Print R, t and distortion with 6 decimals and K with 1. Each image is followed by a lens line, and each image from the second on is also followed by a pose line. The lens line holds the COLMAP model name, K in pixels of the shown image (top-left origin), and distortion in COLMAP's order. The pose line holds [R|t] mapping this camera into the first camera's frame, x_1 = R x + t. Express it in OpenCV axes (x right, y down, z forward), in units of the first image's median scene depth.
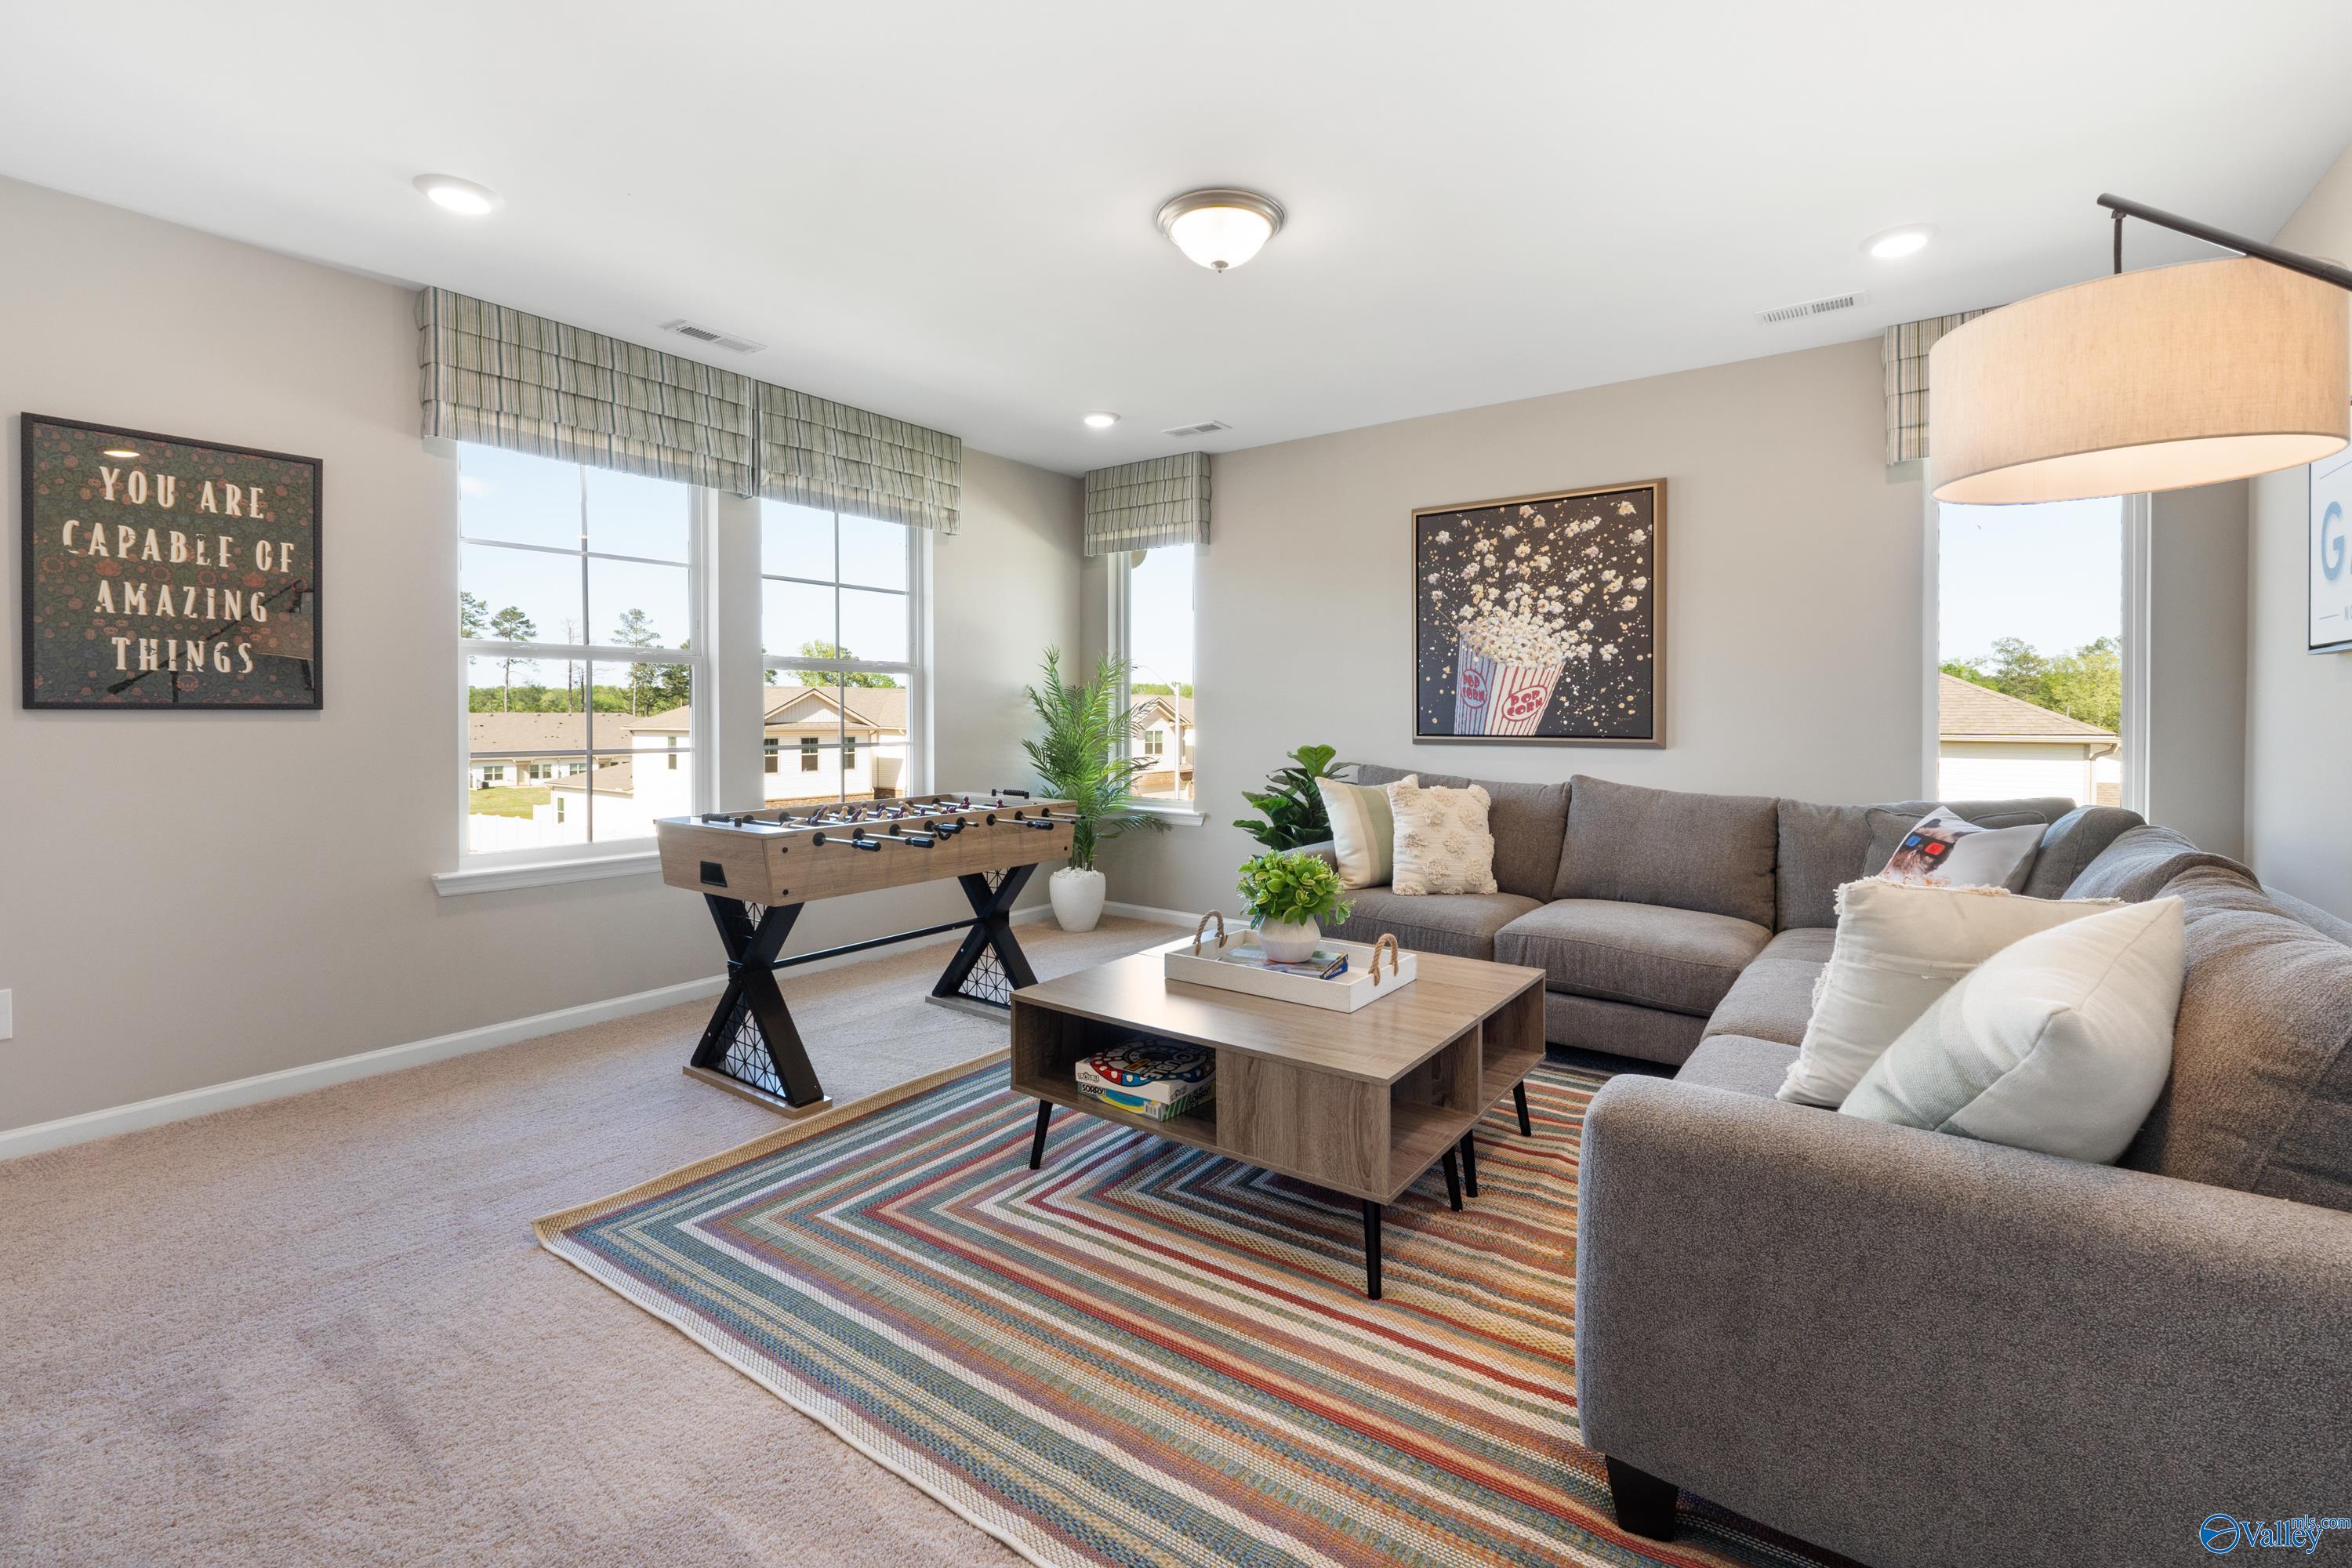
lens RADIAL K [[988.0, 0, 1173.8], [0, 988.0, 713.2], [0, 0, 1]] dist [-0.003126, -0.000487]
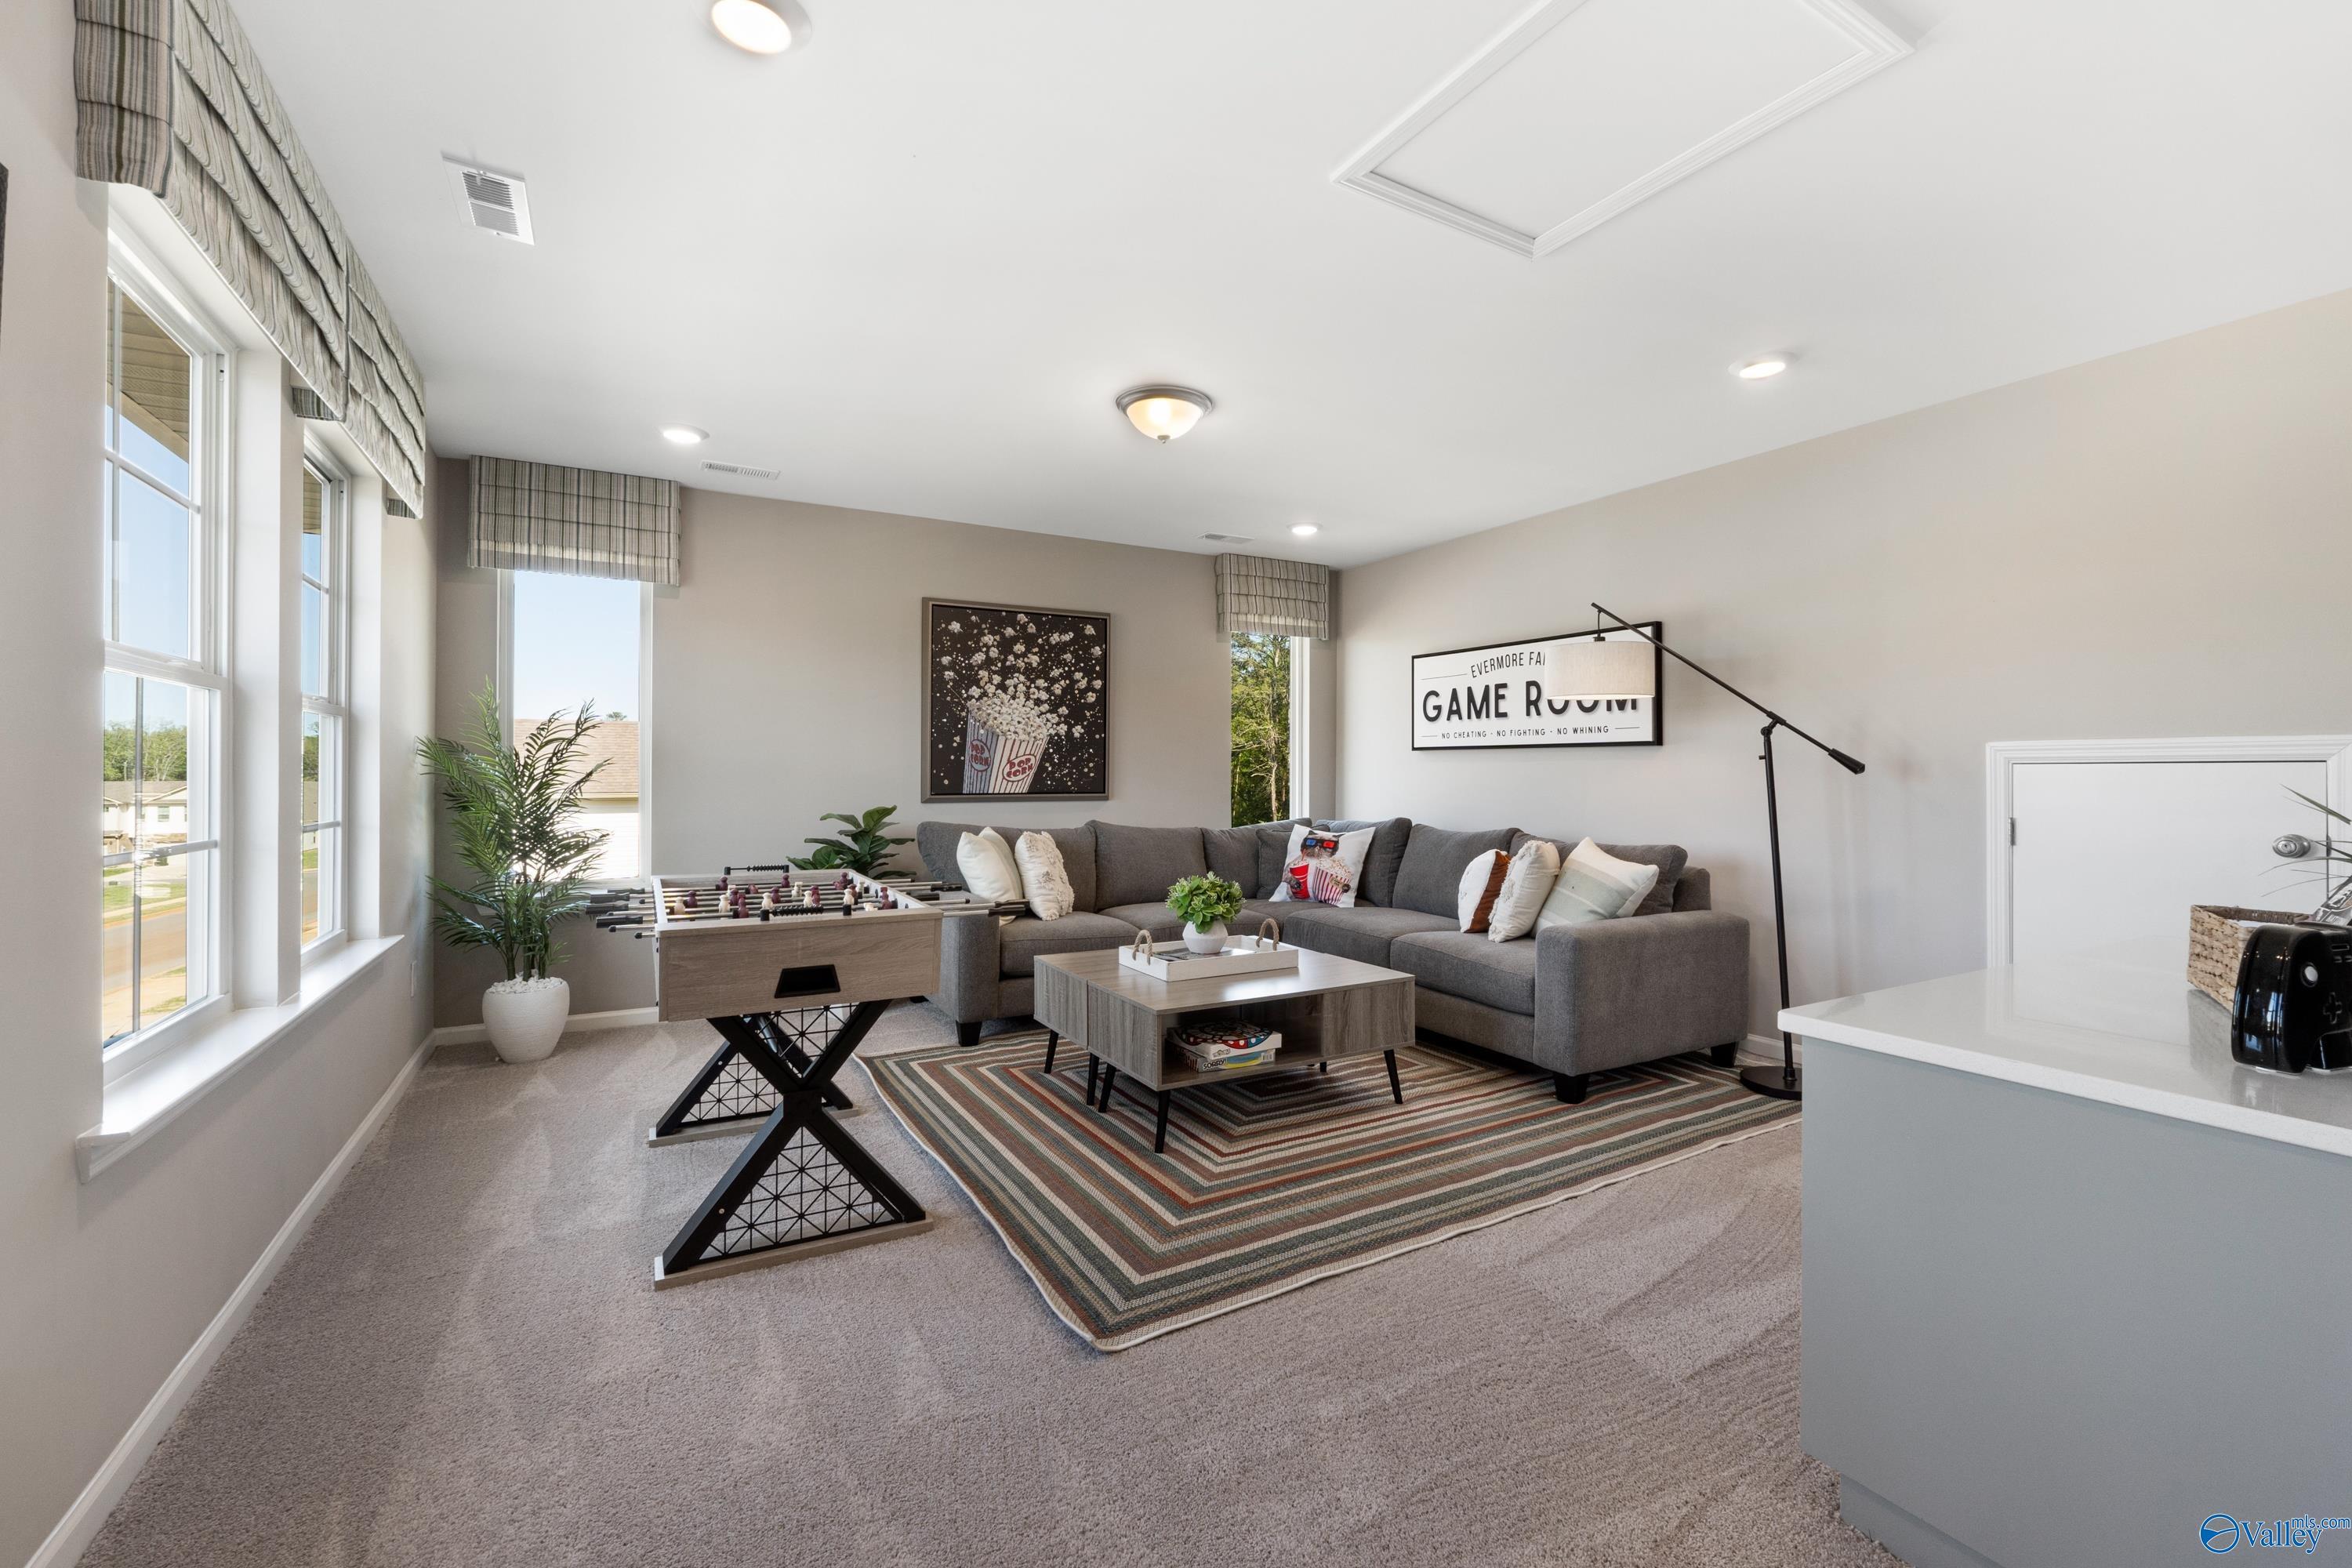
lens RADIAL K [[986.9, 0, 1177.2], [0, 986.9, 758.0], [0, 0, 1]] dist [-0.009079, 0.000028]
pose [[0.430619, 0.014477, 0.902418, -0.734408], [0.001594, 0.999858, -0.016801, -0.001071], [-0.902533, 0.008673, 0.430534, 0.273797]]
